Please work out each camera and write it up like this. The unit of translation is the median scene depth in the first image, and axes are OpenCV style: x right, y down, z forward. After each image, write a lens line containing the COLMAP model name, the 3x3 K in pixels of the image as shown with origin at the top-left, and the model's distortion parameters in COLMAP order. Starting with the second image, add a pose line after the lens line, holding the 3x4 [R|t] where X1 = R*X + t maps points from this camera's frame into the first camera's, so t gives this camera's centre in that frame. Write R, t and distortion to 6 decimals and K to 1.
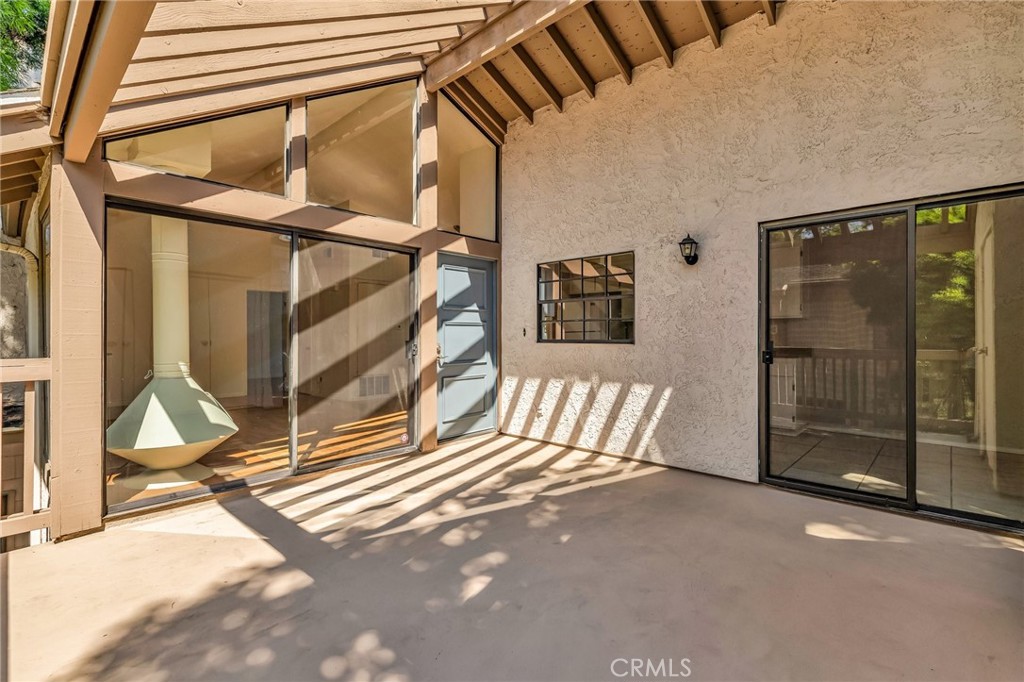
lens RADIAL K [[458.1, 0, 513.9], [0, 458.1, 338.1], [0, 0, 1]] dist [0.006261, -0.000315]
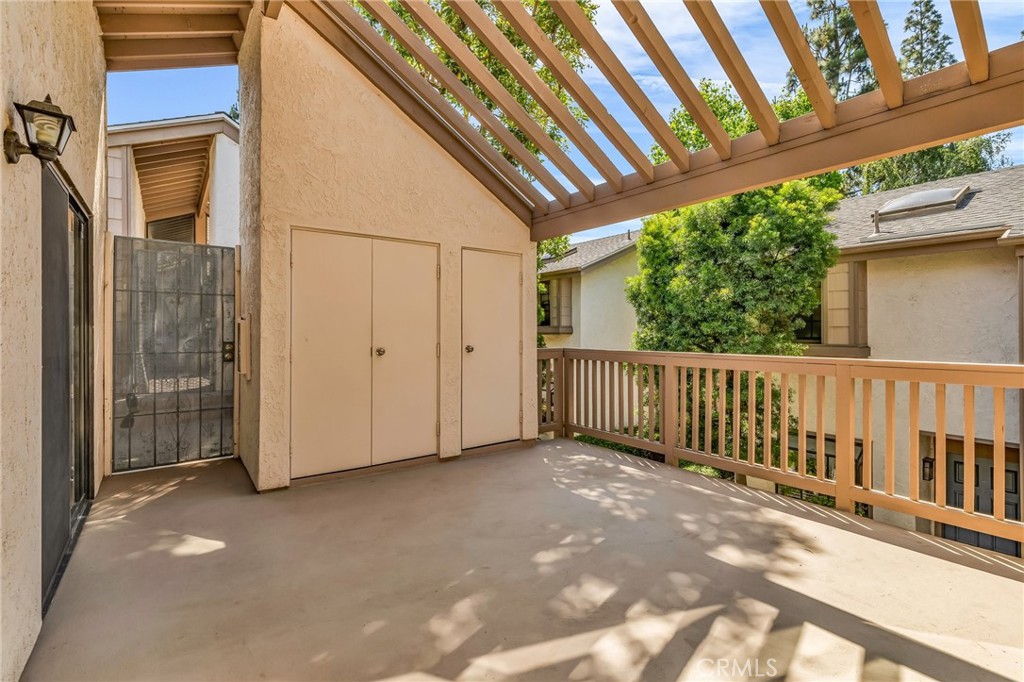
lens RADIAL K [[464.3, 0, 510.1], [0, 464.3, 329.1], [0, 0, 1]] dist [-0.039540, -0.000141]
pose [[-0.982929, -0.001366, 0.183983, -0.084979], [-0.001415, 0.999999, -0.000132, -0.021846], [-0.183982, -0.000390, -0.982929, 1.276419]]
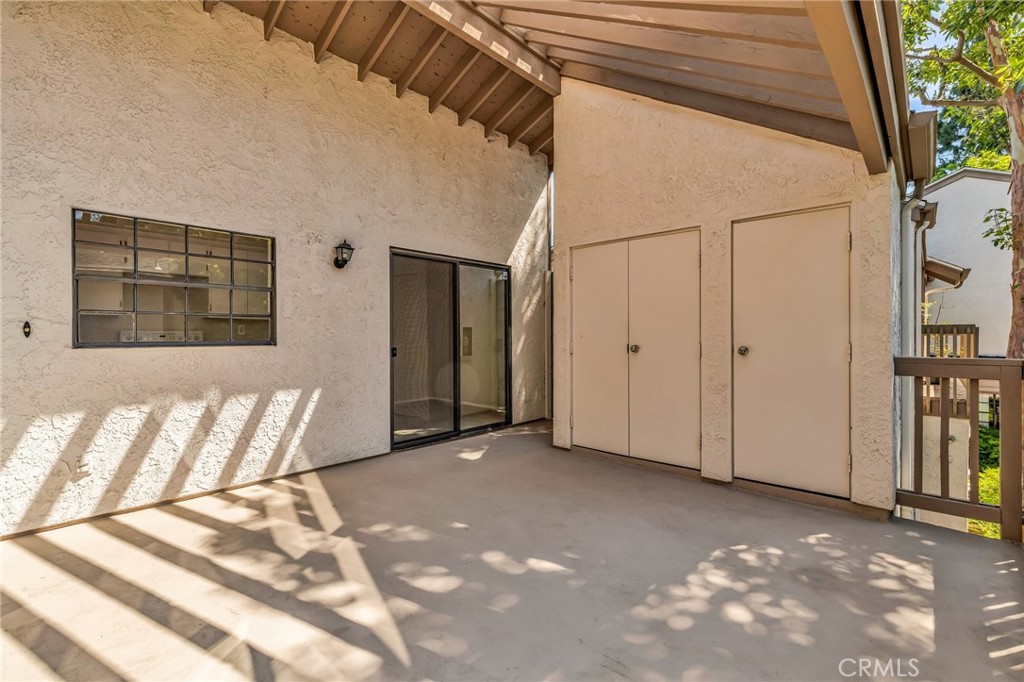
lens RADIAL K [[449.4, 0, 512.0], [0, 449.4, 341.0], [0, 0, 1]] dist [0.000721, -0.000254]
pose [[0.010159, -0.013075, 0.999863, -0.641380], [0.005997, 0.999897, 0.013015, -0.004478], [-0.999930, 0.005864, 0.010237, 0.595329]]
